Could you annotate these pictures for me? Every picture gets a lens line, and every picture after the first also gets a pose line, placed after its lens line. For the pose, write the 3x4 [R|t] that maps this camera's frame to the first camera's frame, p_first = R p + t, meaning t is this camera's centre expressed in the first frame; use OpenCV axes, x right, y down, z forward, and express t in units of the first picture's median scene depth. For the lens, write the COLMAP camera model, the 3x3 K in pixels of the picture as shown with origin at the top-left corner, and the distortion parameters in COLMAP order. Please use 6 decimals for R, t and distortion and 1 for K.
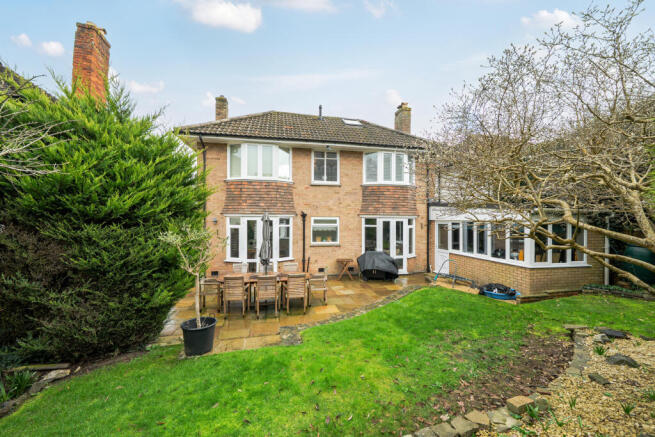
lens RADIAL K [[245.1, 0, 325.6], [0, 245.1, 218.7], [0, 0, 1]] dist [-0.002981, -0.000130]
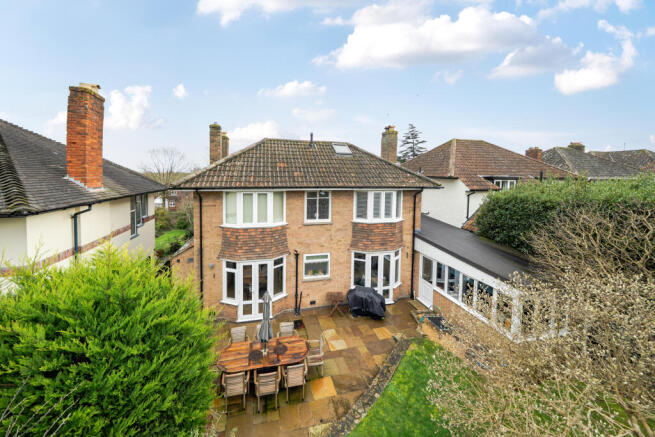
lens RADIAL K [[227.5, 0, 314.2], [0, 227.5, 212.1], [0, 0, 1]] dist [-0.006210, 0.000048]
pose [[0.999856, 0.007793, 0.015045, -0.029426], [-0.008449, 0.998995, 0.044019, -0.224361], [-0.014687, -0.044140, 0.998917, 0.037288]]
